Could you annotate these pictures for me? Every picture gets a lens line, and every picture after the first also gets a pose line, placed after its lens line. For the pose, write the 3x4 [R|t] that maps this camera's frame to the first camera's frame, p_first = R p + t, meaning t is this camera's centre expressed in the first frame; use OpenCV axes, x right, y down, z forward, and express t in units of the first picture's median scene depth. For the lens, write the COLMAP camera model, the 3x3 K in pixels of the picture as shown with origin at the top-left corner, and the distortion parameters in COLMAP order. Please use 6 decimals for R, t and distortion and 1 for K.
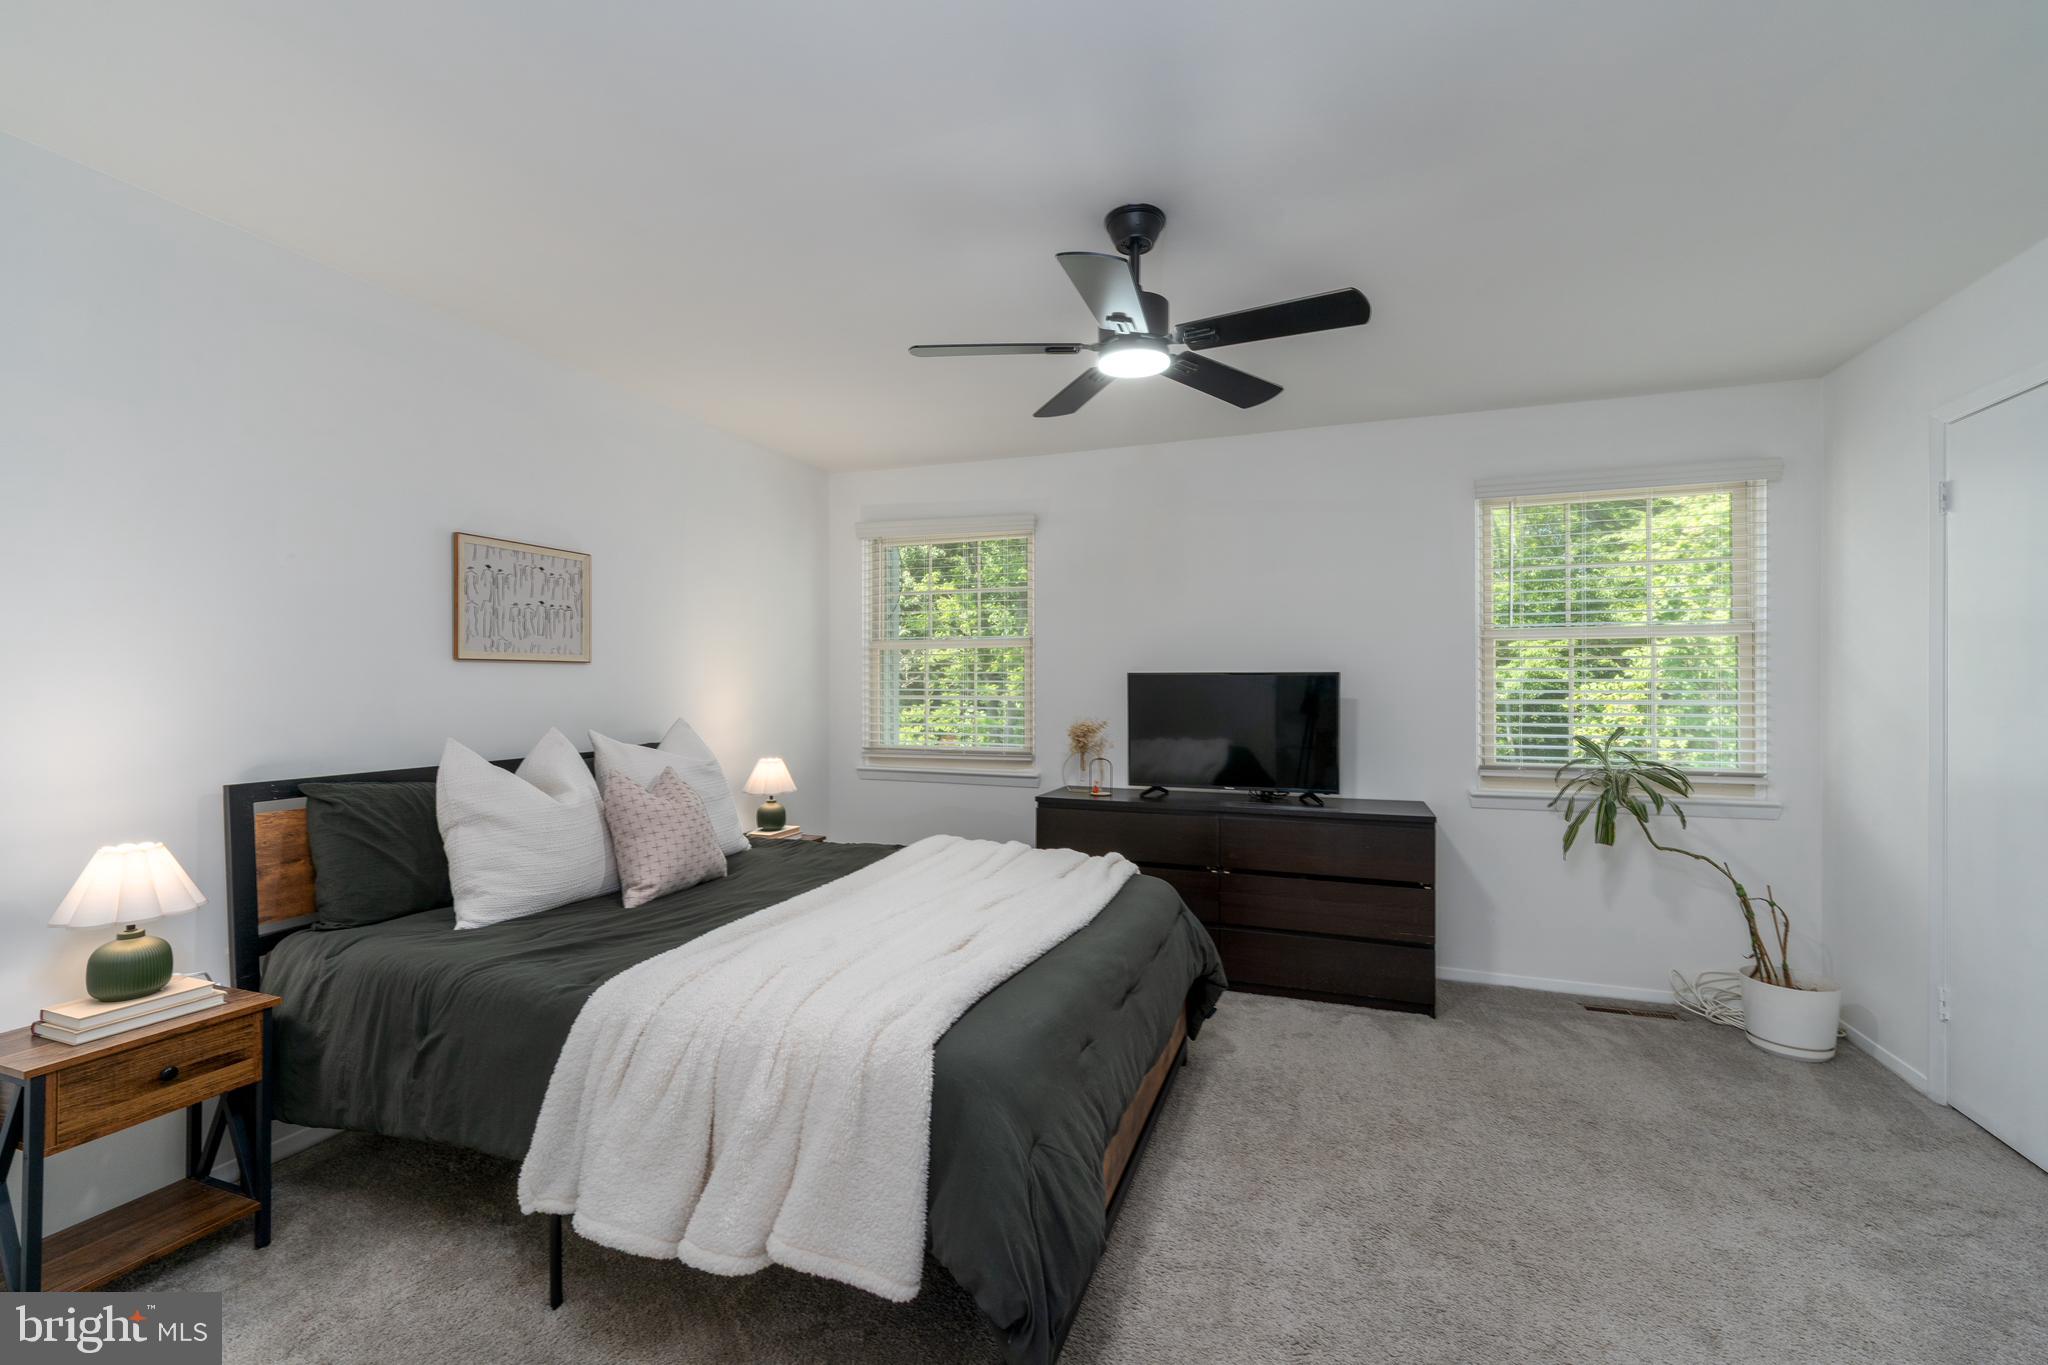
lens RADIAL K [[839.7, 0, 1025.4], [0, 839.7, 680.8], [0, 0, 1]] dist [-0.000998, -0.000201]
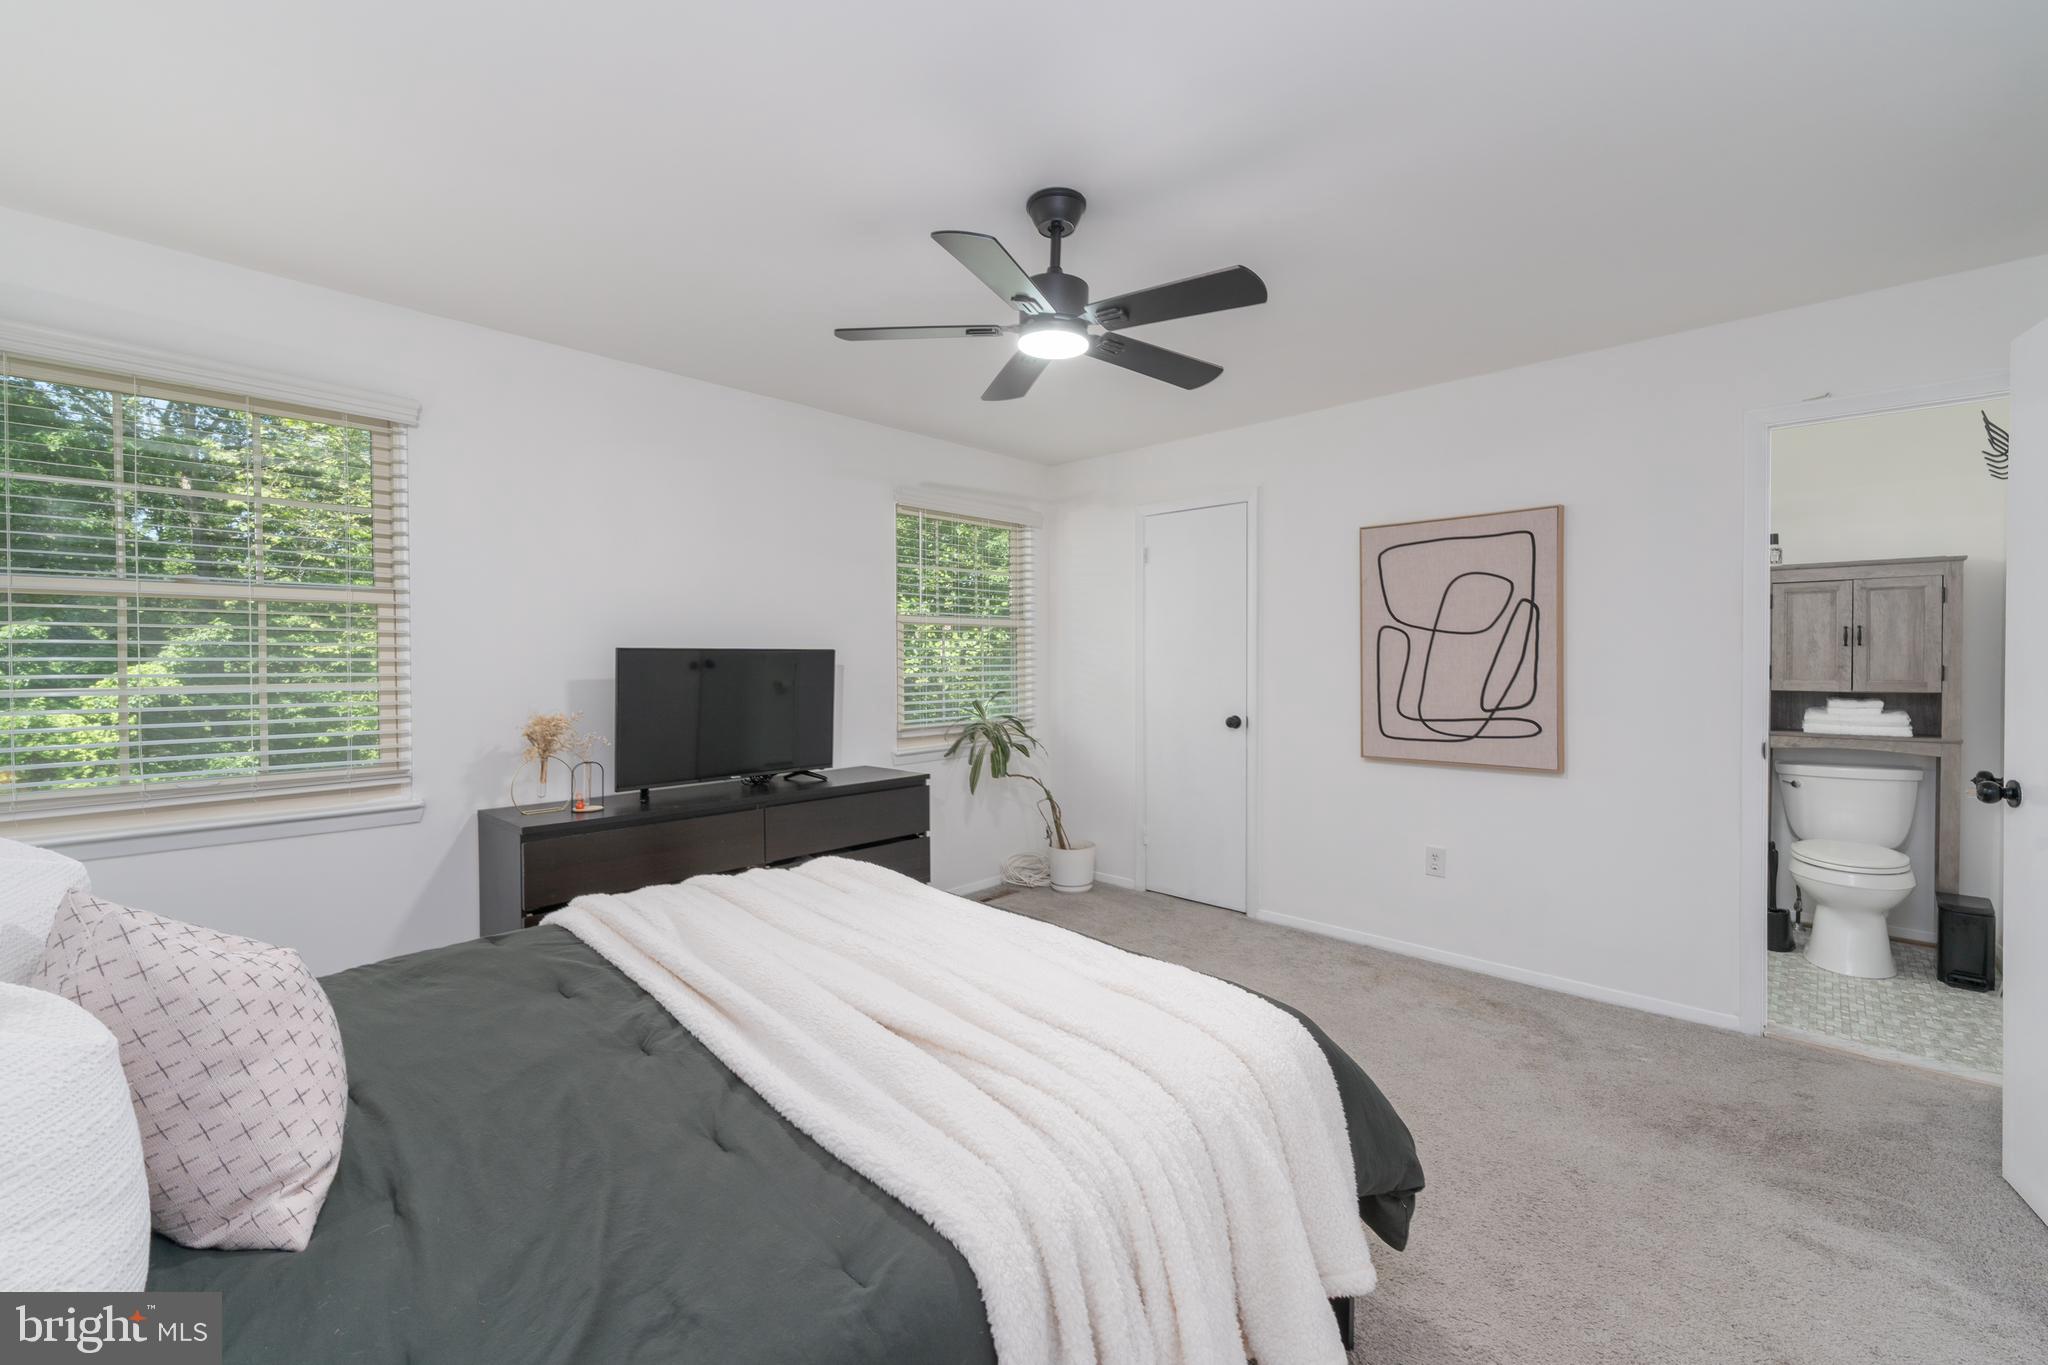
lens RADIAL K [[839.7, 0, 1022.0], [0, 839.7, 671.4], [0, 0, 1]] dist [-0.000998, -0.000201]
pose [[0.394358, -0.015625, 0.918824, -0.706894], [0.001348, 0.999864, 0.016424, 0.000491], [-0.918956, -0.005238, 0.394326, 0.550918]]
